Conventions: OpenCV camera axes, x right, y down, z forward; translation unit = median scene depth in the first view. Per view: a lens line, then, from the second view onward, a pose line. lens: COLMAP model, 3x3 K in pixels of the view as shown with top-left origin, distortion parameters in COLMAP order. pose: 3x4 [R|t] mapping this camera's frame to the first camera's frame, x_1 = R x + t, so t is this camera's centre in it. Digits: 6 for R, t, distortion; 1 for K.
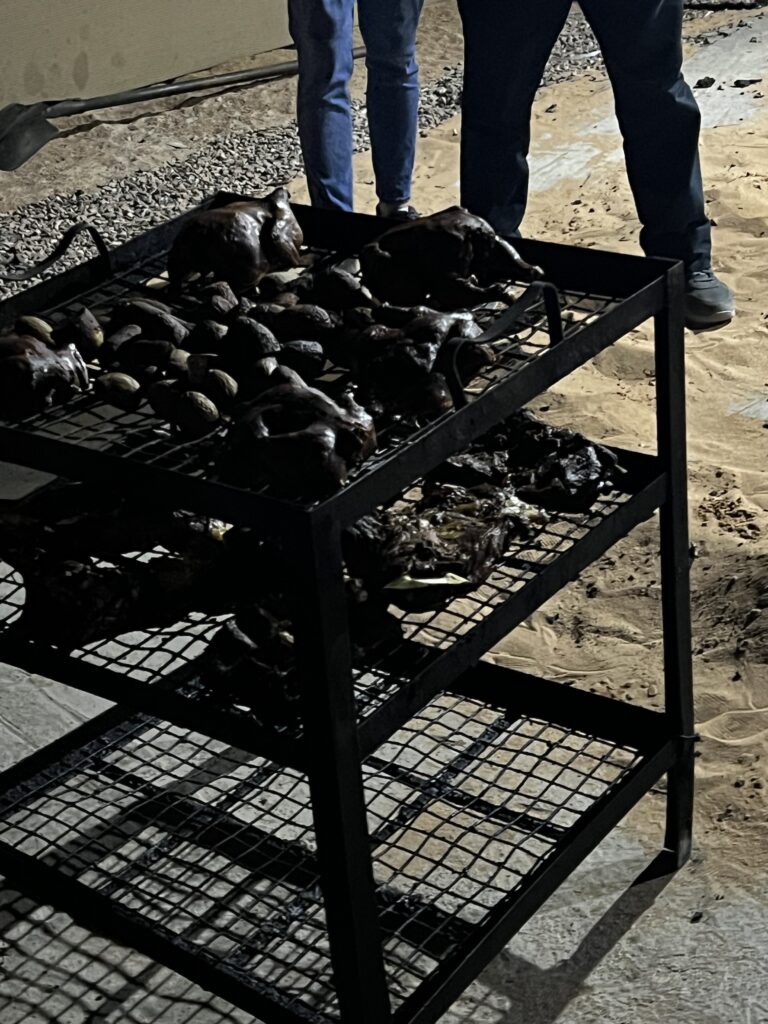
lens RADIAL K [[1847.2, 0, 381.1], [0, 1847.2, 515.9], [0, 0, 1]] dist [0.129468, 0.000000]
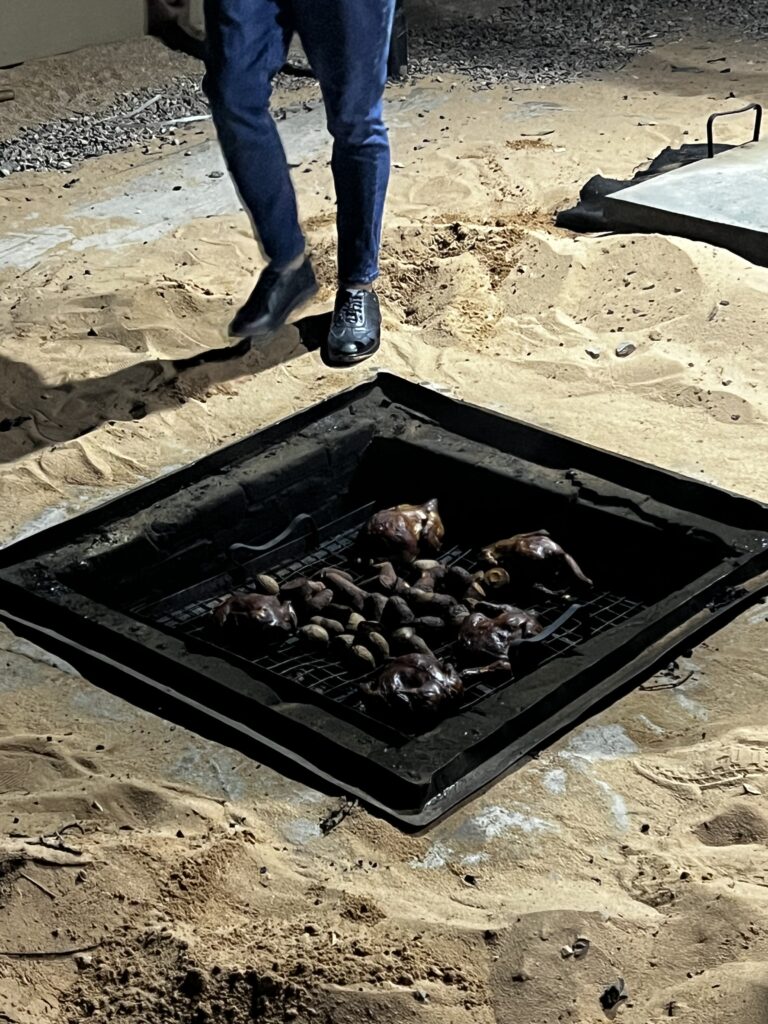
lens RADIAL K [[1847.2, 0, 377.3], [0, 1847.2, 508.8], [0, 0, 1]] dist [0.129468, 0.000000]
pose [[0.998312, 0.047081, -0.034003, 0.312748], [-0.047176, 0.998885, -0.002009, -0.066198], [0.033871, 0.003610, 0.999420, 0.075457]]
